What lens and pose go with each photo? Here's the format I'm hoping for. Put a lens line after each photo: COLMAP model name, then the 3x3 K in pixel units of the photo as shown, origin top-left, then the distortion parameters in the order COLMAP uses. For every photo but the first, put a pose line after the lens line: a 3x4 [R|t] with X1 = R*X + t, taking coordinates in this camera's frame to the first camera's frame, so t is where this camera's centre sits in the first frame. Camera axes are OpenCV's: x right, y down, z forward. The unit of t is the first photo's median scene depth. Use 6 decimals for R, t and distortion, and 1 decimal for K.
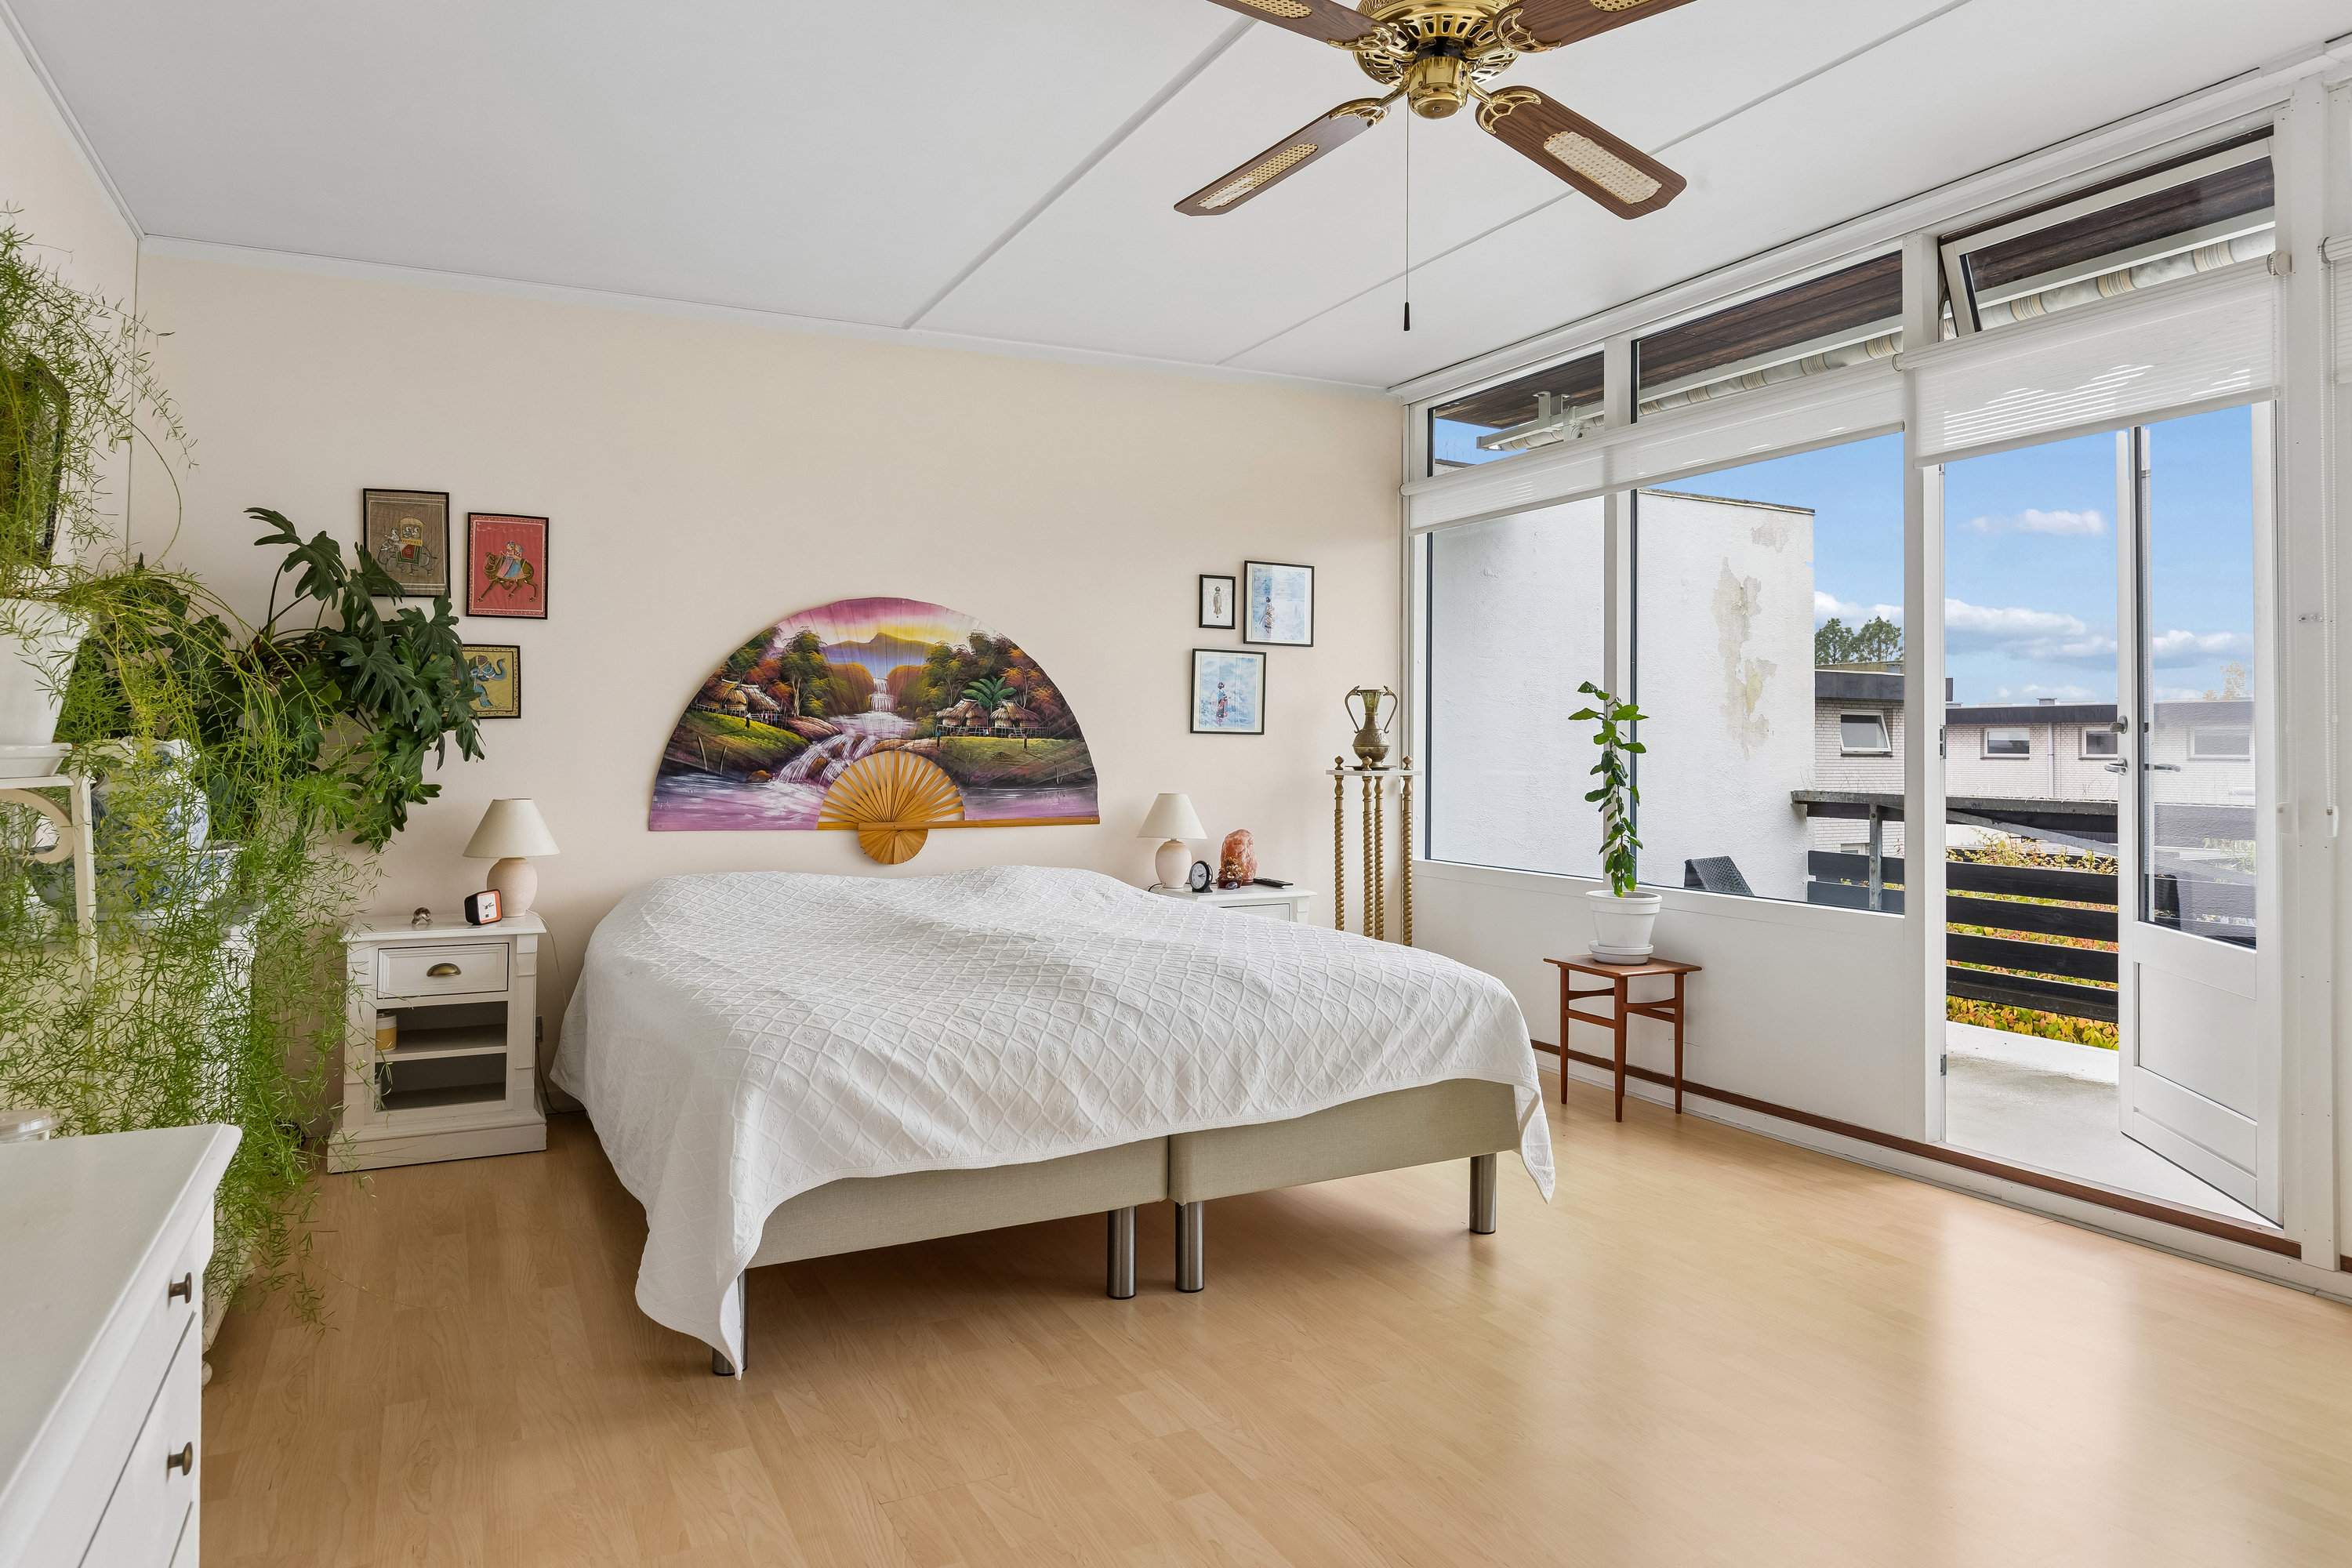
lens RADIAL K [[1411.7, 0, 1166.9], [0, 1411.7, 712.4], [0, 0, 1]] dist [-0.005588, 0.000855]
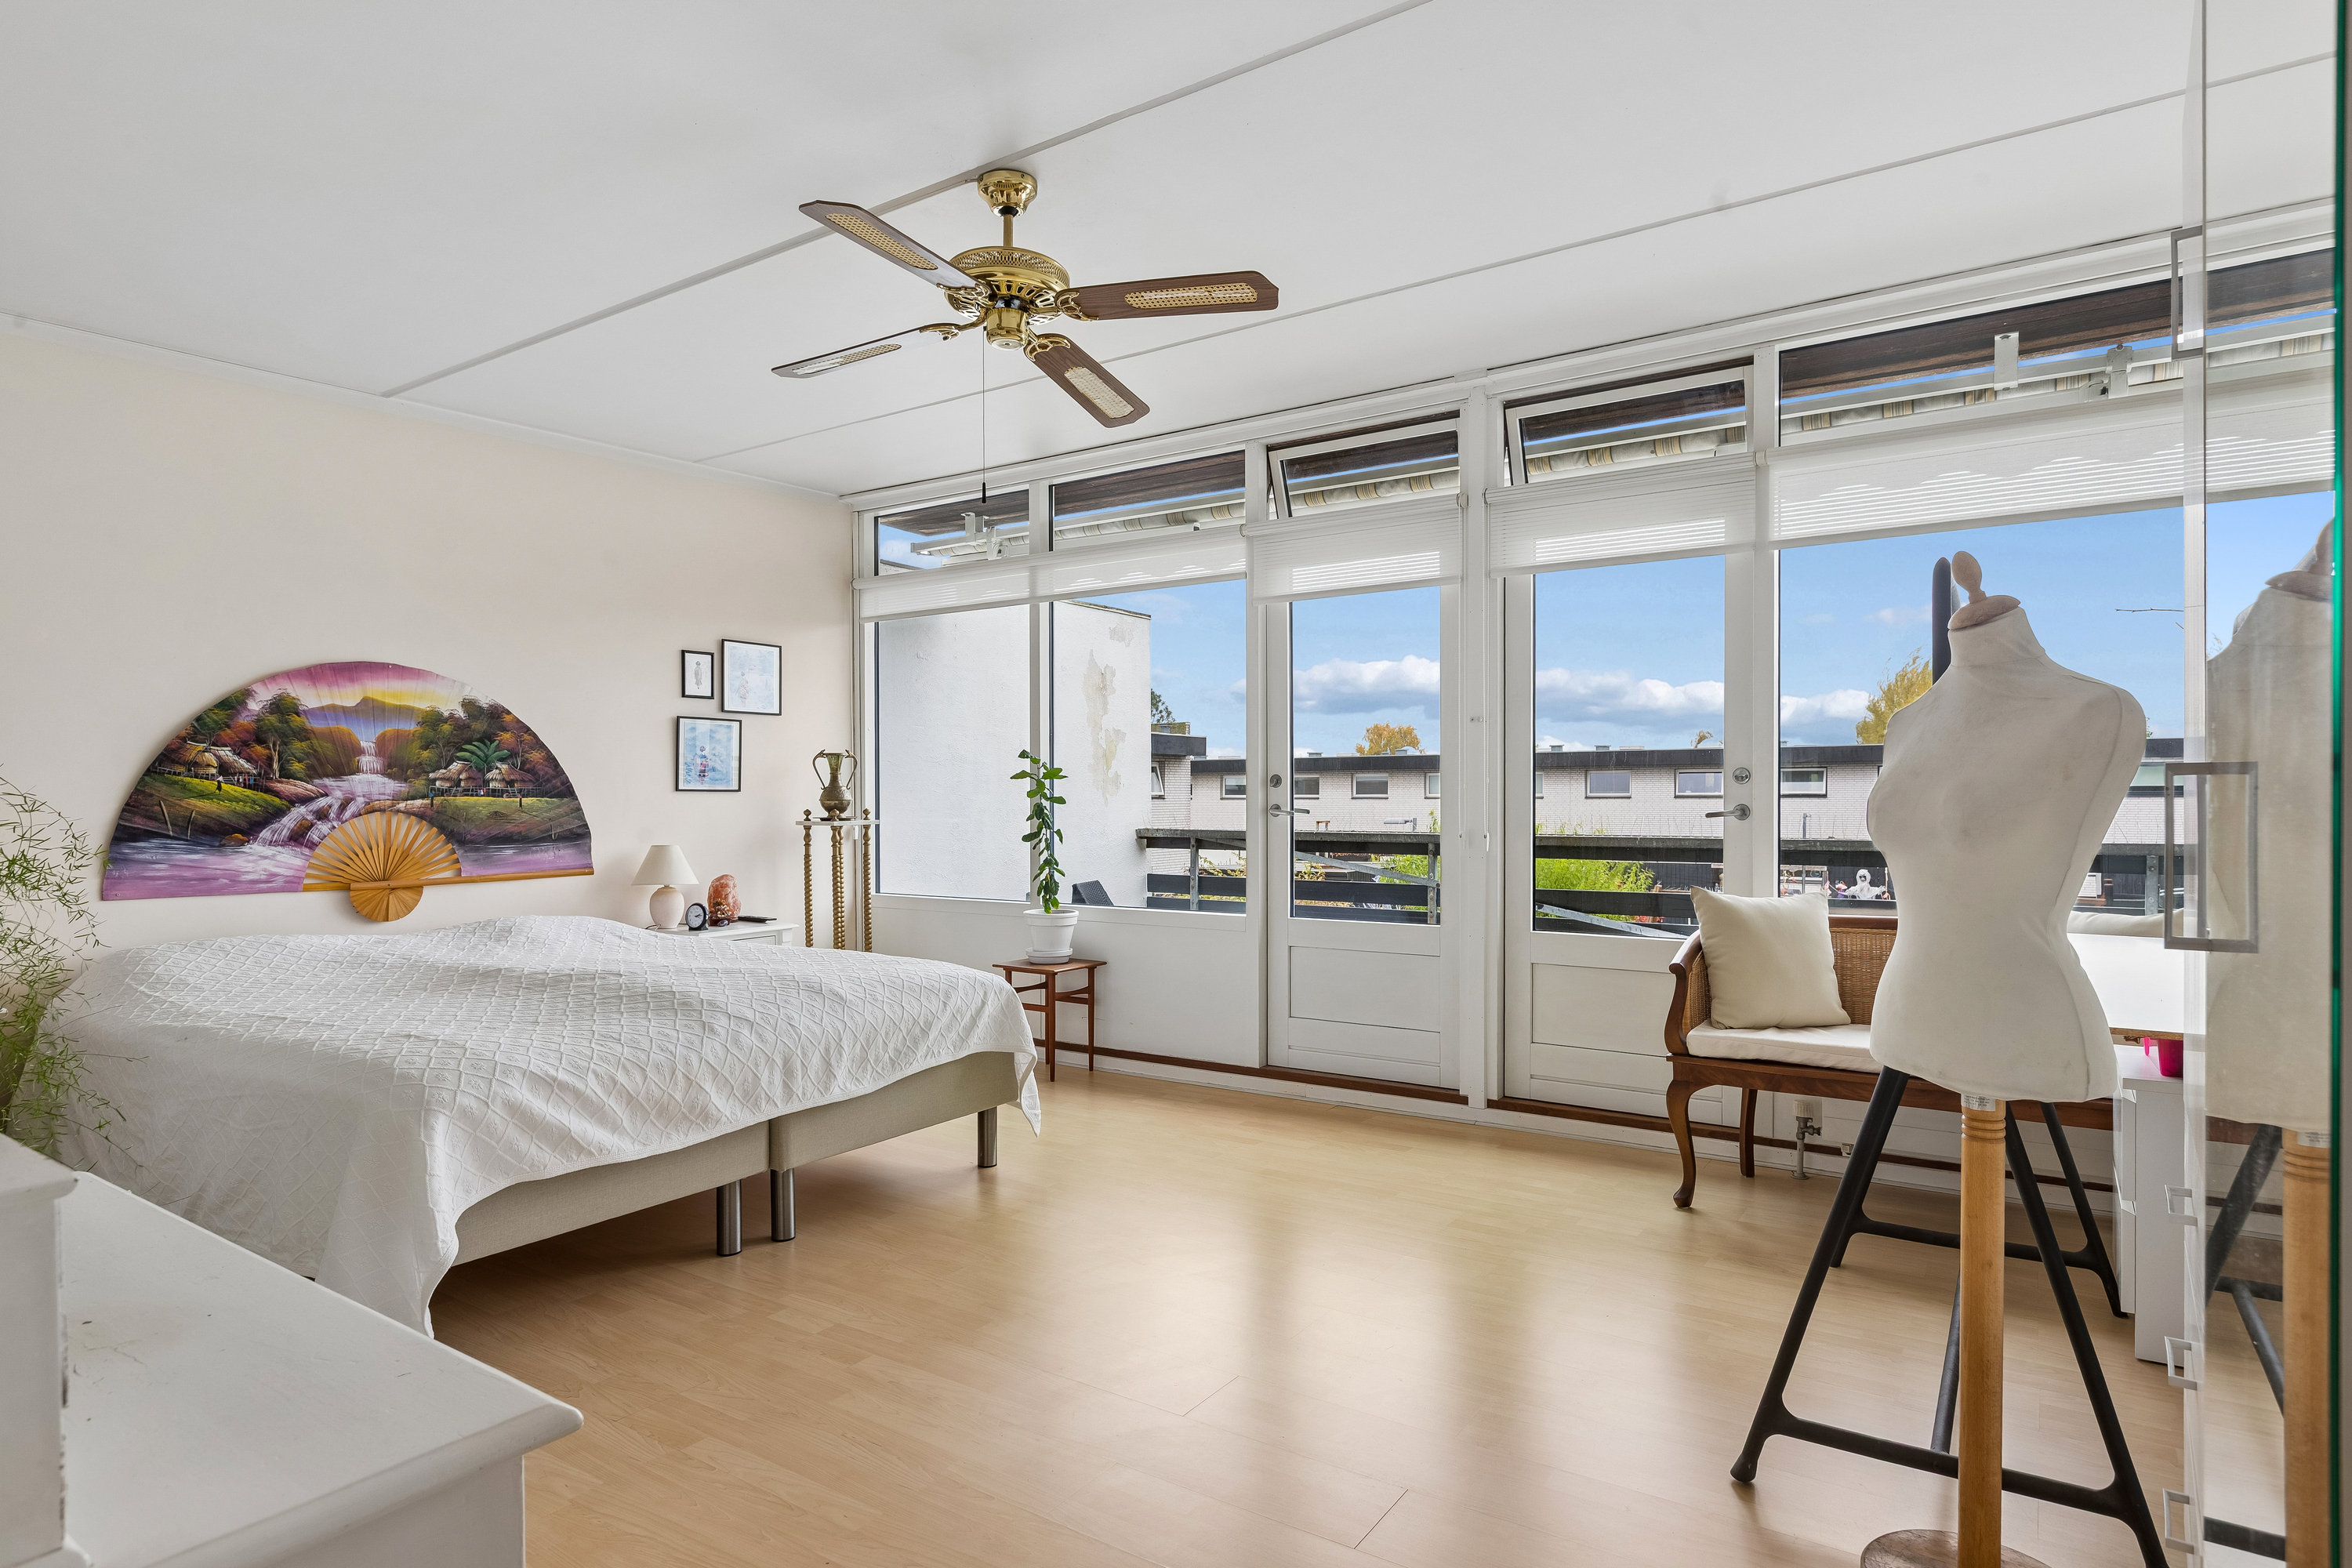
lens RADIAL K [[1264.1, 0, 1183.2], [0, 1264.1, 810.8], [0, 0, 1]] dist [0.000432, 0.002452]
pose [[0.878687, -0.016389, 0.477117, -0.142629], [-0.001900, 0.999283, 0.037824, -0.011035], [-0.477395, -0.034142, 0.878025, -0.102350]]
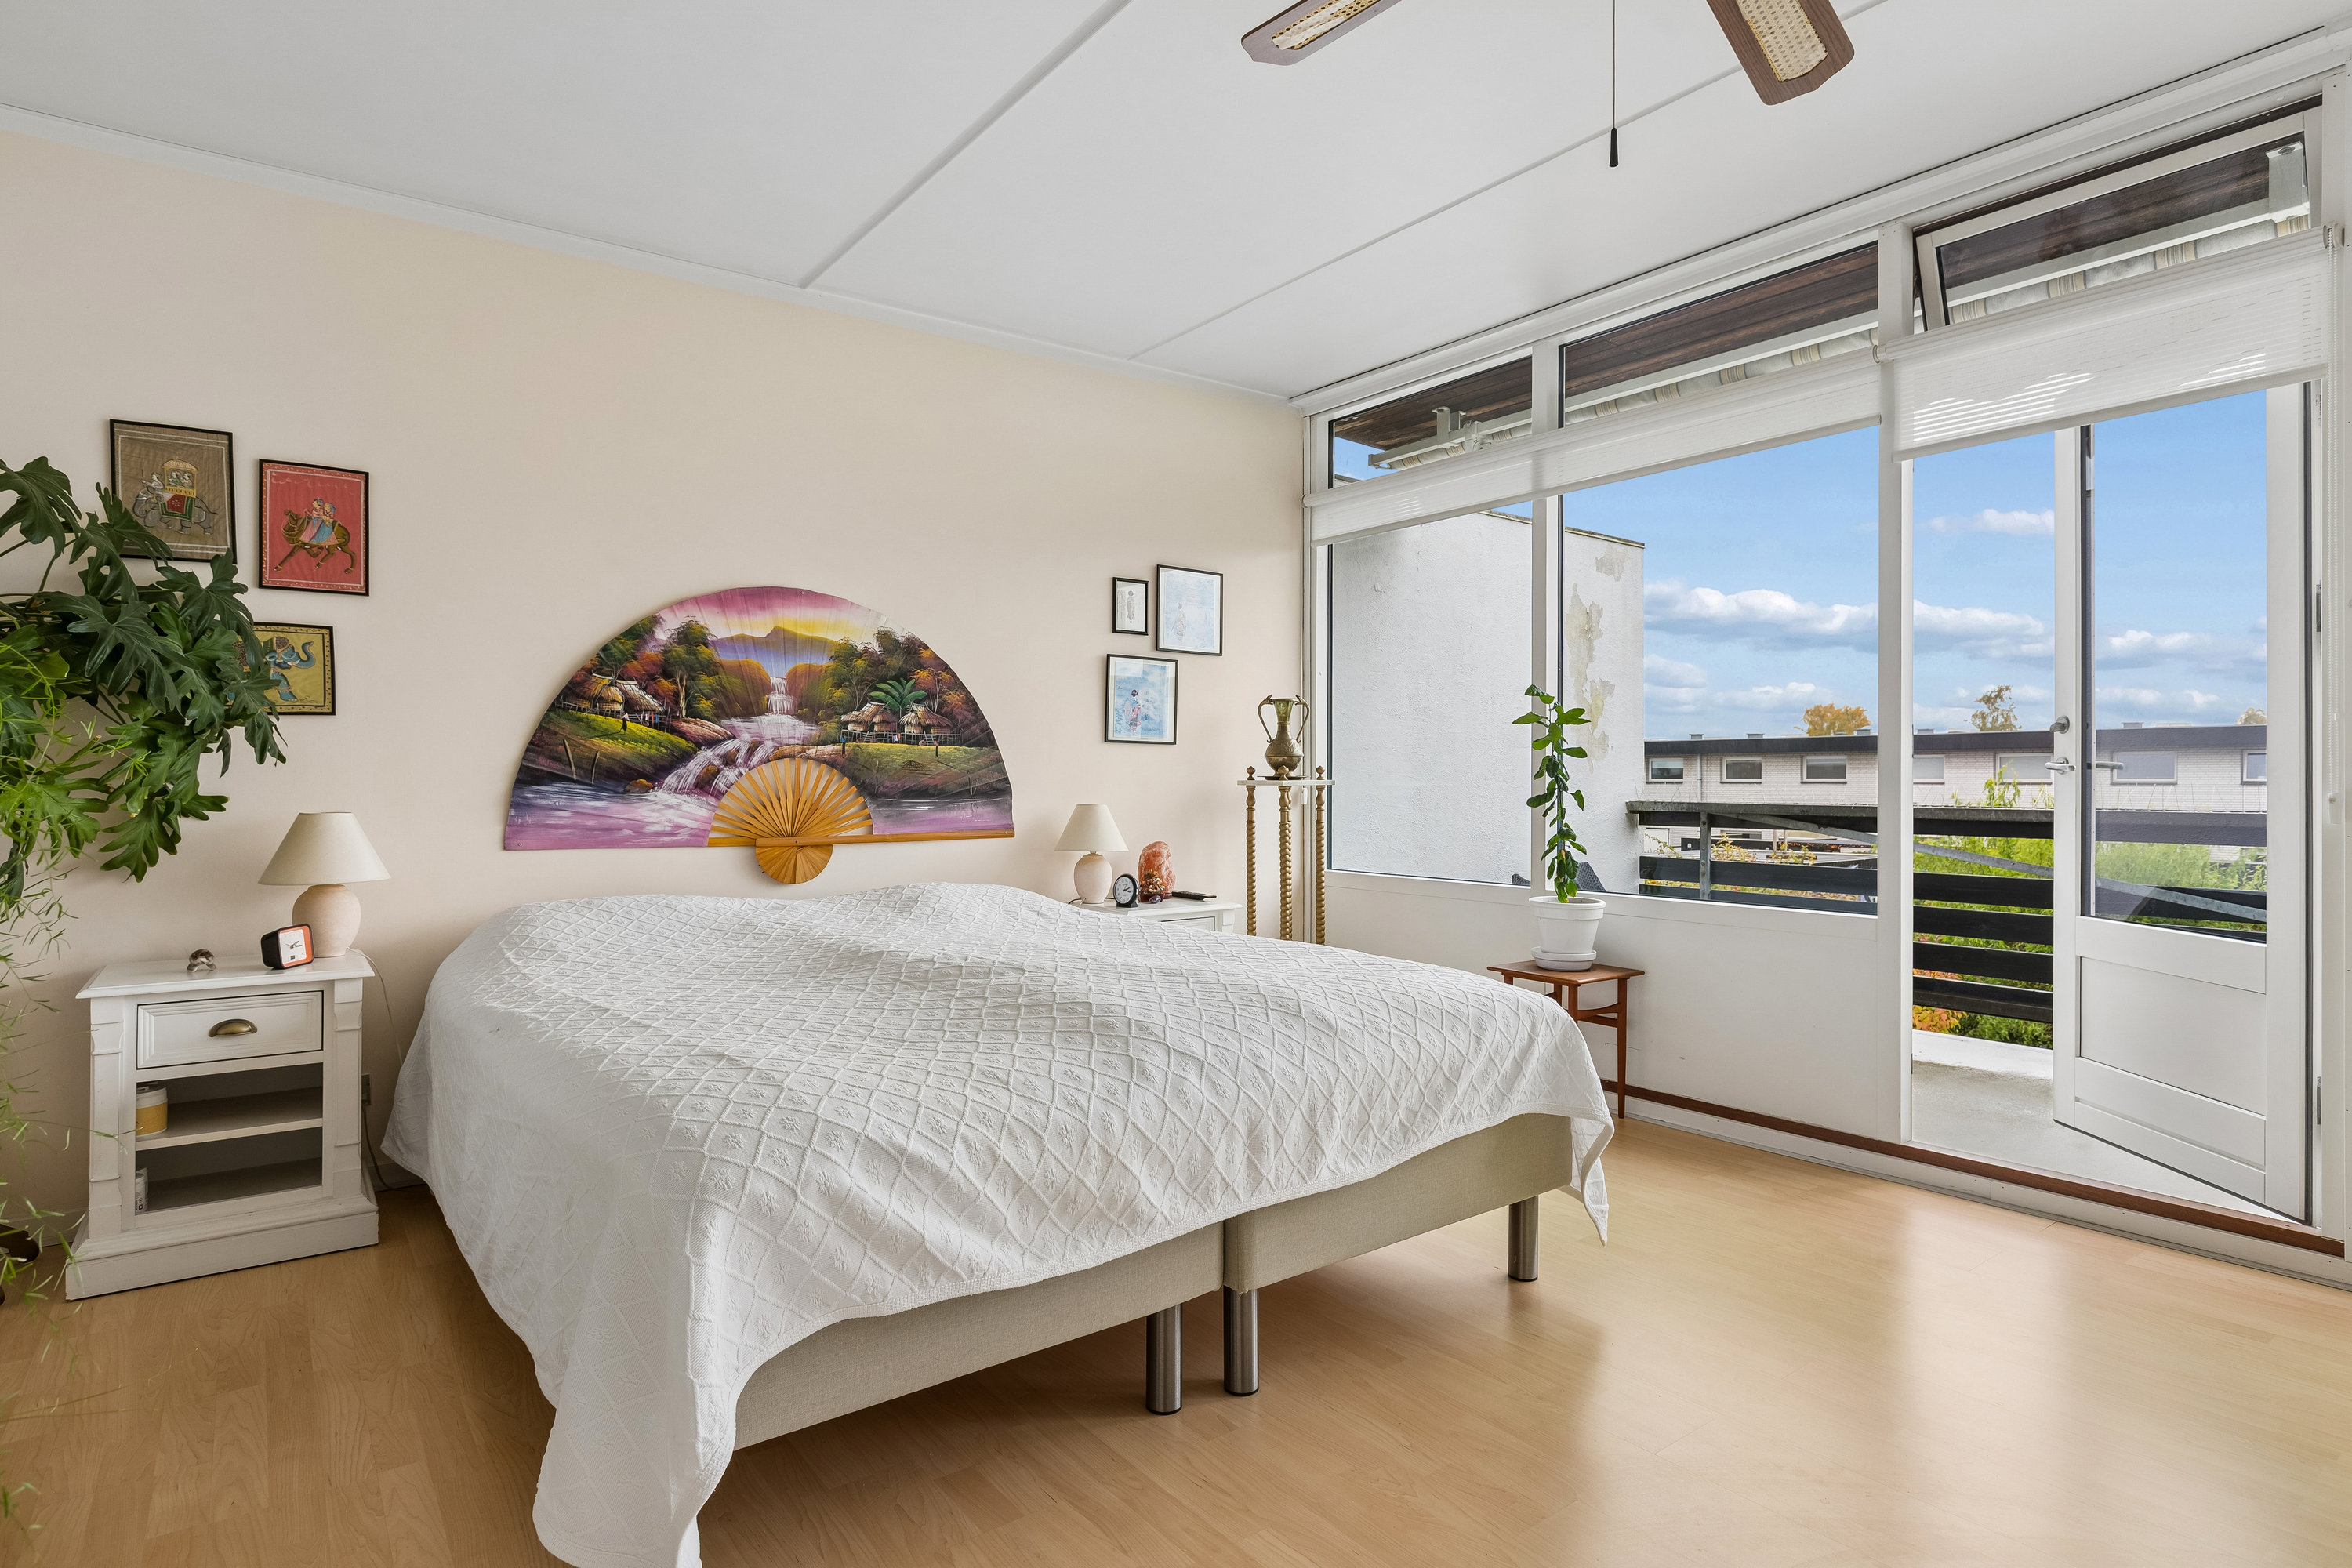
lens RADIAL K [[1230.2, 0, 1180.4], [0, 1230.2, 775.9], [0, 0, 1]] dist [0.002320, -0.002908]
pose [[0.985349, -0.003893, 0.170508, -0.098937], [-0.000096, 0.999727, 0.023379, 0.023626], [-0.170553, -0.023053, 0.985079, 0.216167]]
